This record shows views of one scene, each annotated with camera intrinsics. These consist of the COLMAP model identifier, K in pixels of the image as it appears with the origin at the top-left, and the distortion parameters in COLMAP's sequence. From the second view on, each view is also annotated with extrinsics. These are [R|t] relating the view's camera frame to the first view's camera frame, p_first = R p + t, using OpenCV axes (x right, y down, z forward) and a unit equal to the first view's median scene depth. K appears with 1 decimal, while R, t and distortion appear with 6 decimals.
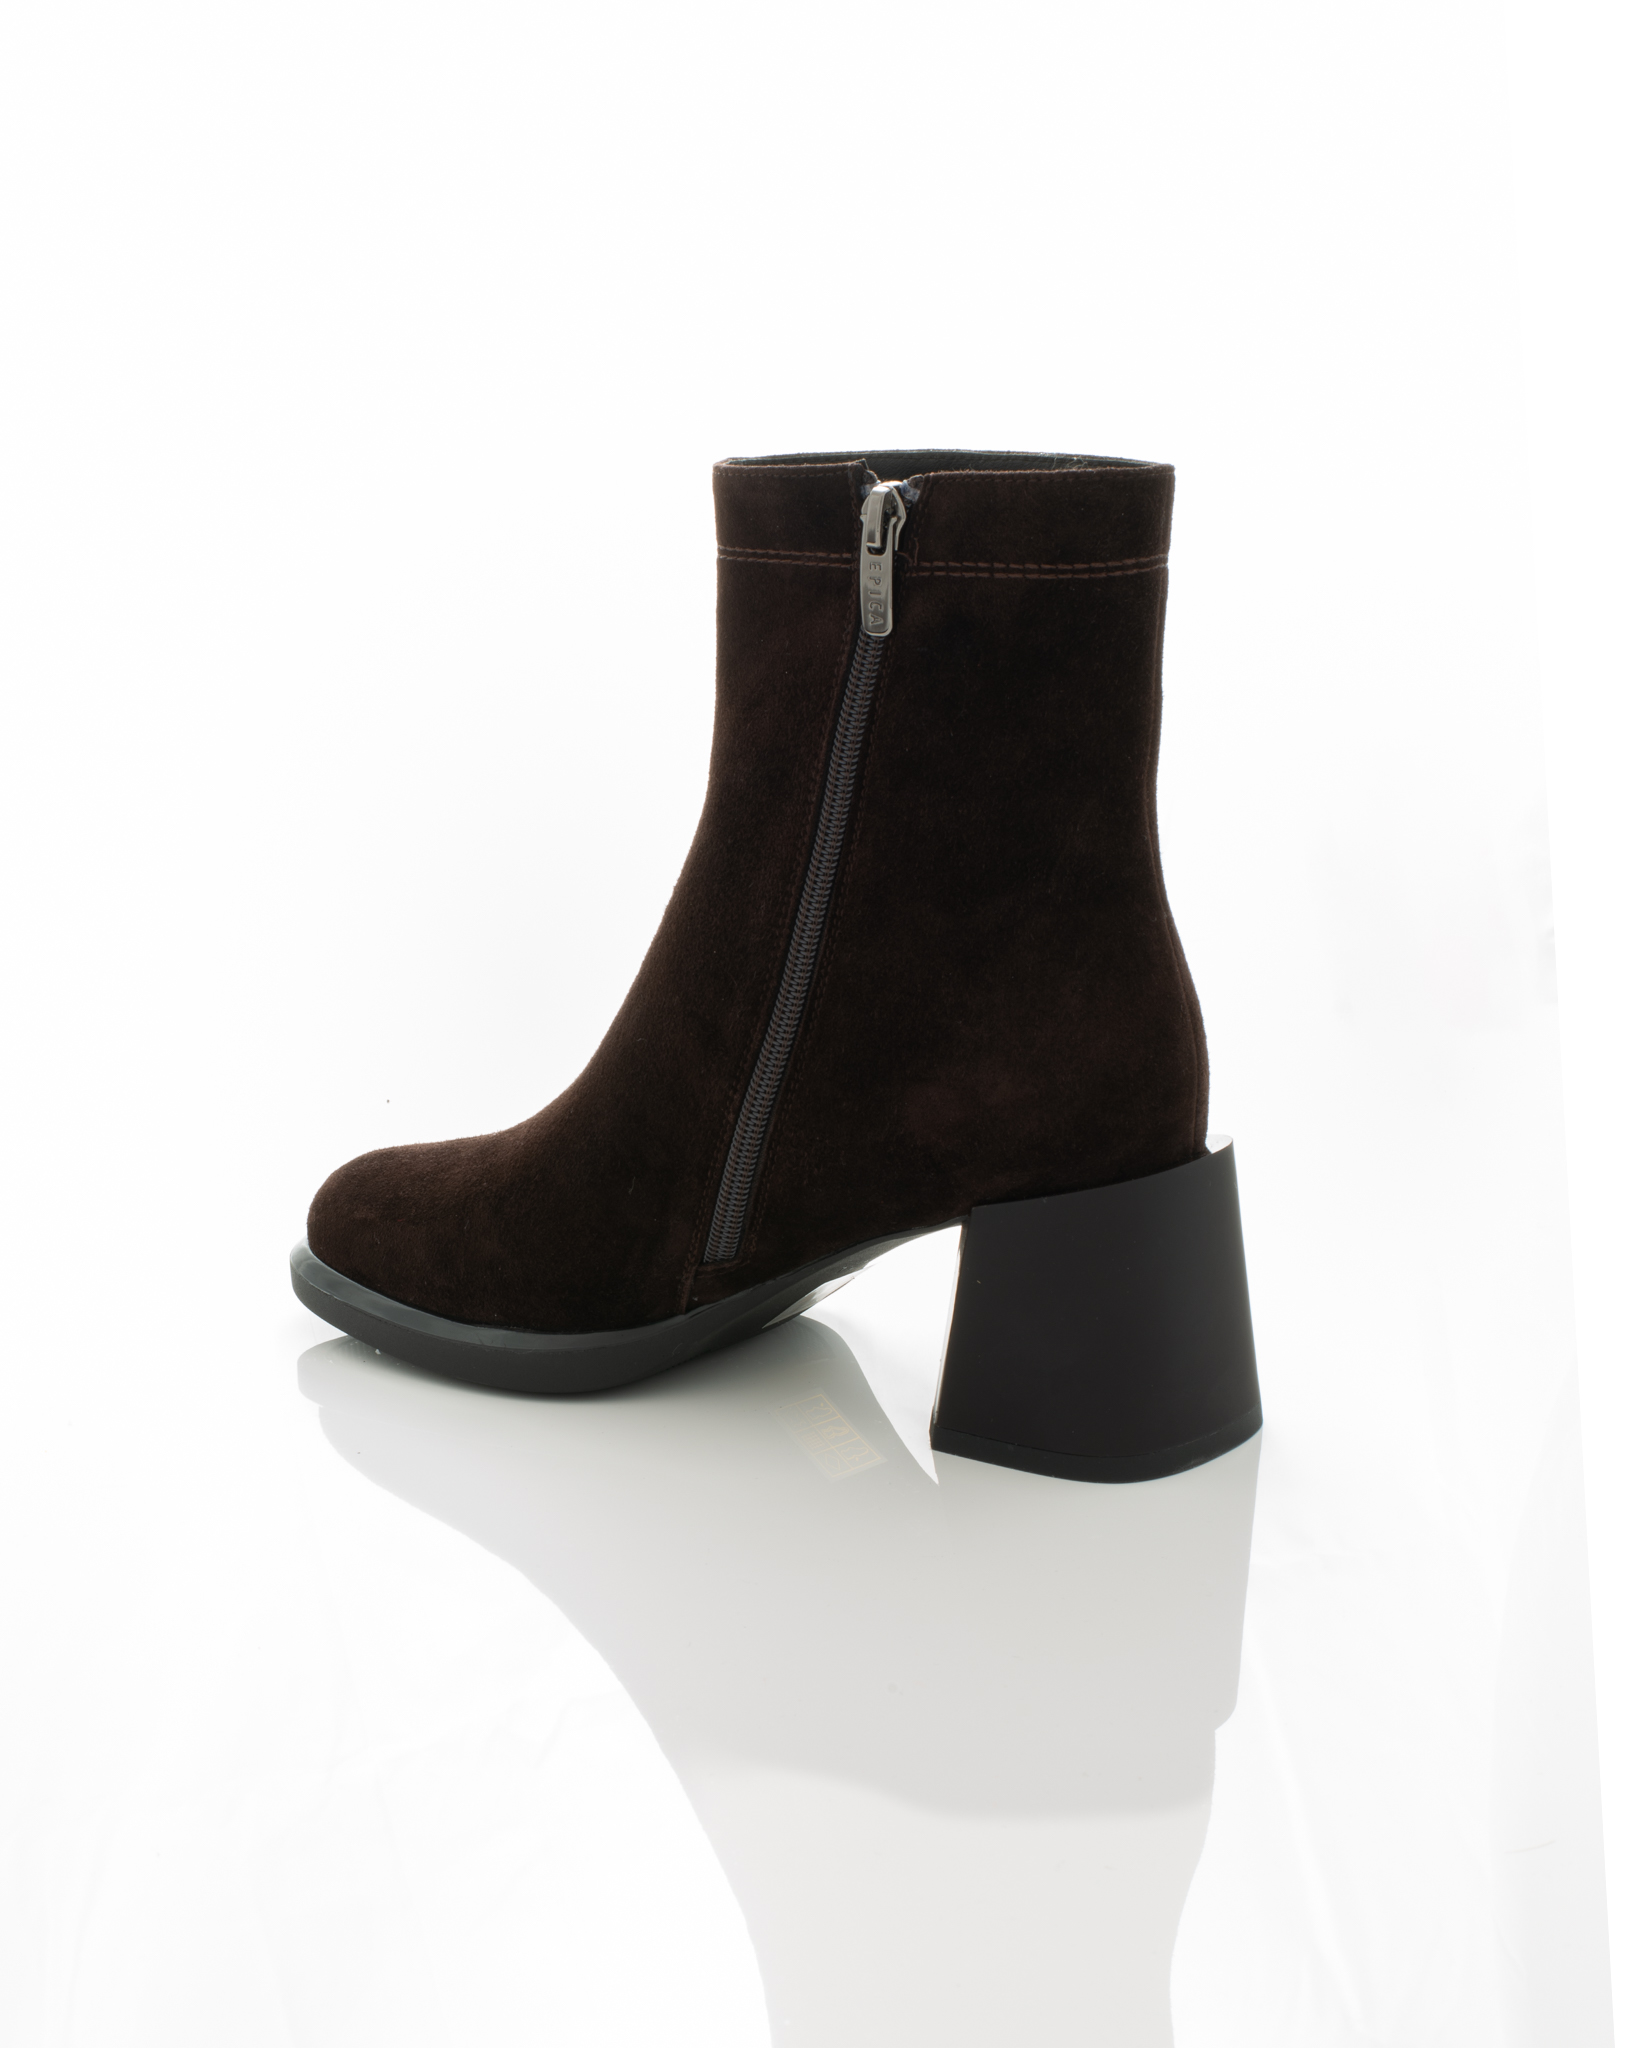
lens RADIAL K [[3933.7, 0, 818.5], [0, 3933.7, 1024.0], [0, 0, 1]] dist [-0.205635, -0.093818]
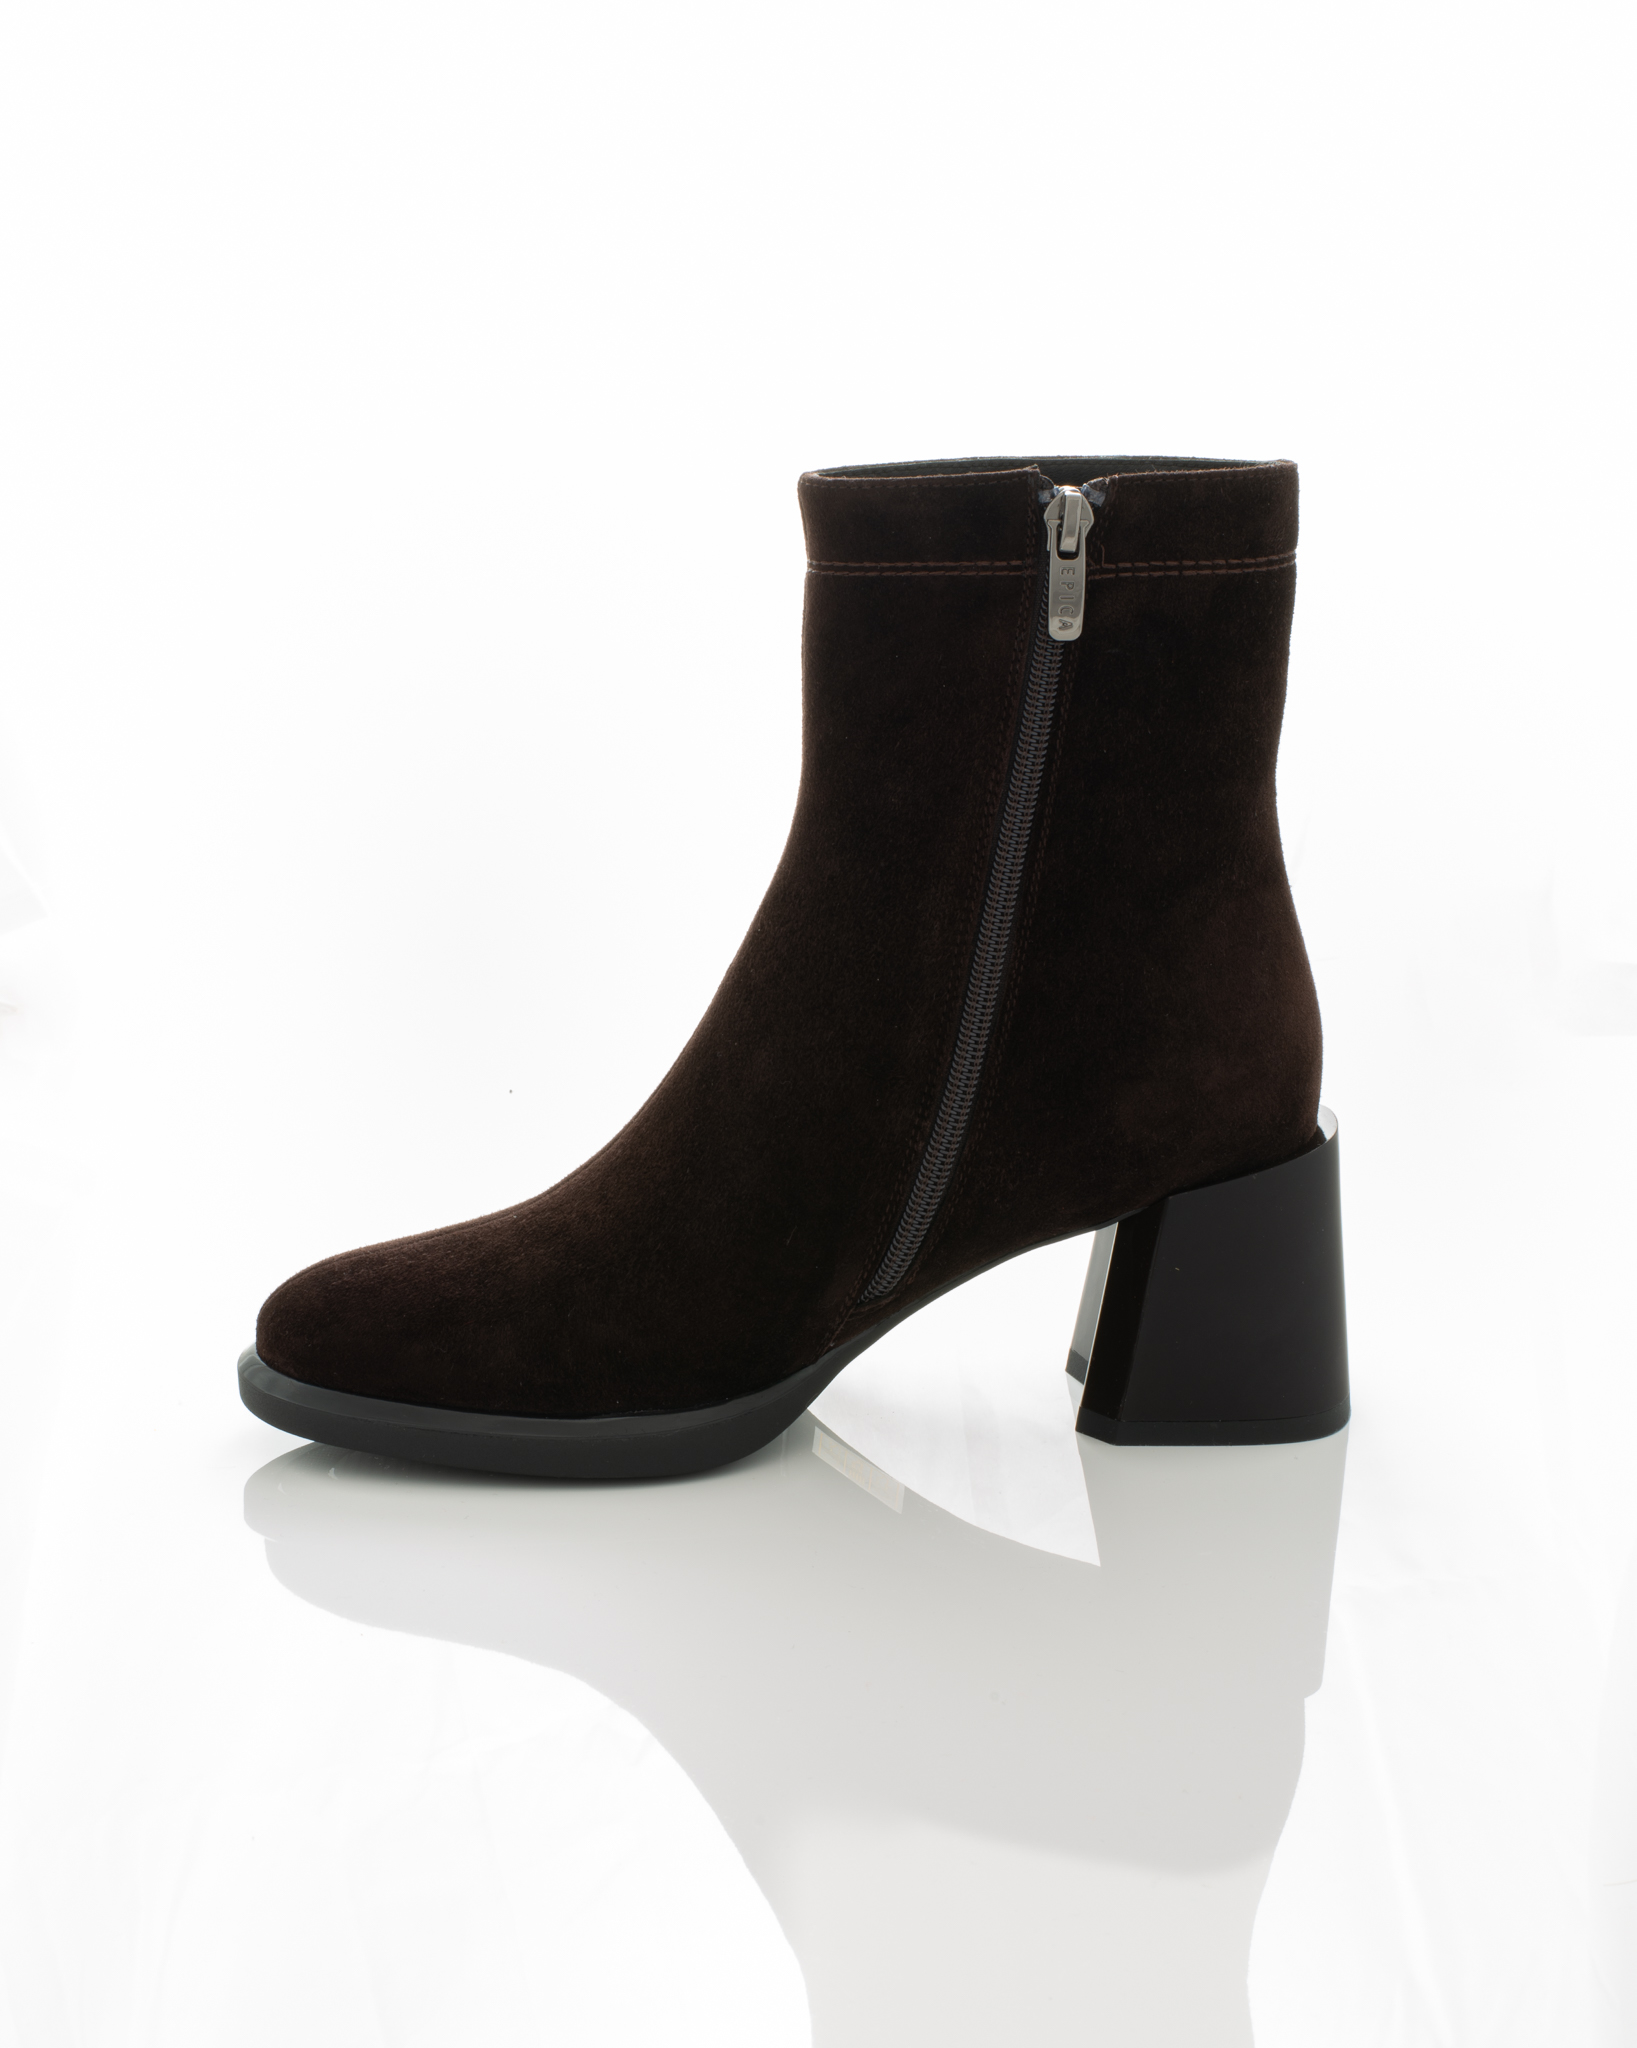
lens RADIAL K [[3933.7, 0, 818.5], [0, 3933.7, 1024.0], [0, 0, 1]] dist [-0.205635, -0.093818]
pose [[0.803023, -0.117713, 0.584206, -0.626956], [0.125978, 0.991675, 0.026652, -0.036407], [-0.582480, 0.052195, 0.811168, 0.230268]]
